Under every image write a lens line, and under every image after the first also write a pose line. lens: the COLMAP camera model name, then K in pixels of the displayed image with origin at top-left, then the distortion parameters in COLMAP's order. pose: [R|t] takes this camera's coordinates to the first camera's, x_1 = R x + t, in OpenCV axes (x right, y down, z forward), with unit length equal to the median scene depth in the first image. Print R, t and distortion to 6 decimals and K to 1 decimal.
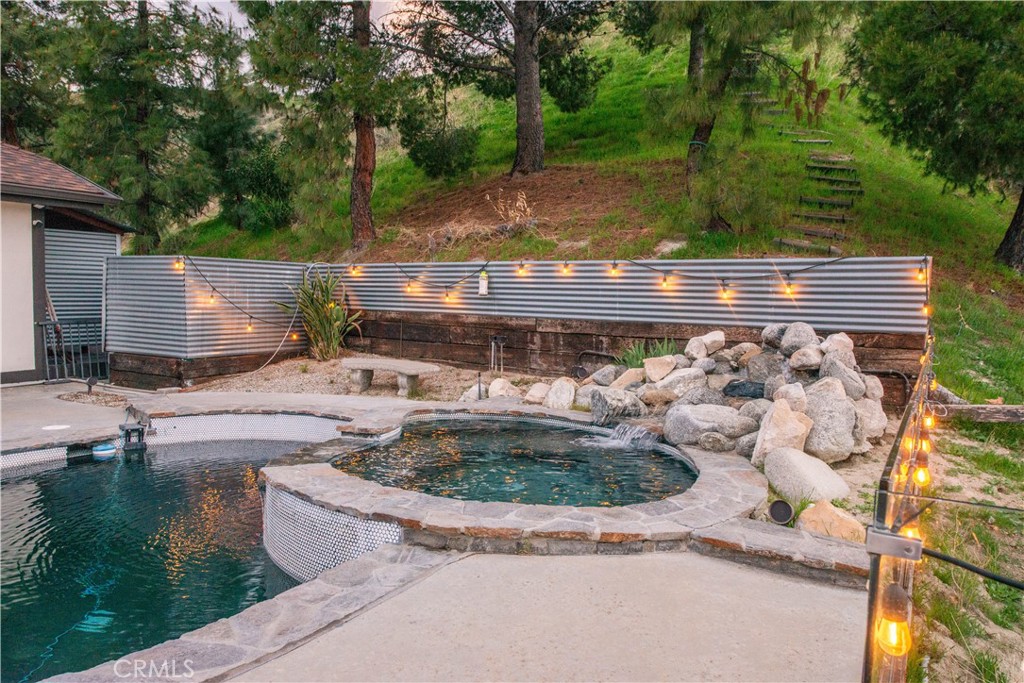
lens RADIAL K [[734.4, 0, 515.8], [0, 734.4, 343.4], [0, 0, 1]] dist [0.000353, -0.001001]
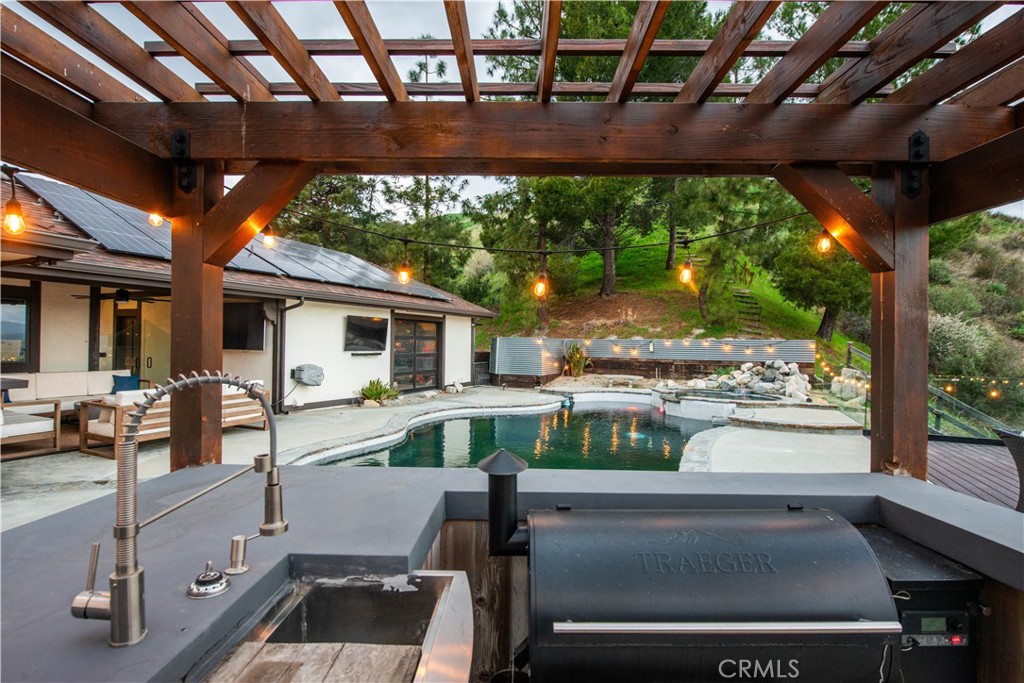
lens RADIAL K [[494.9, 0, 509.2], [0, 494.9, 346.1], [0, 0, 1]] dist [-0.005310, -0.001135]
pose [[0.995196, -0.007933, 0.097577, -0.736885], [0.013910, 0.998058, -0.060726, 0.020058], [-0.096906, 0.061792, 0.993374, -0.784349]]
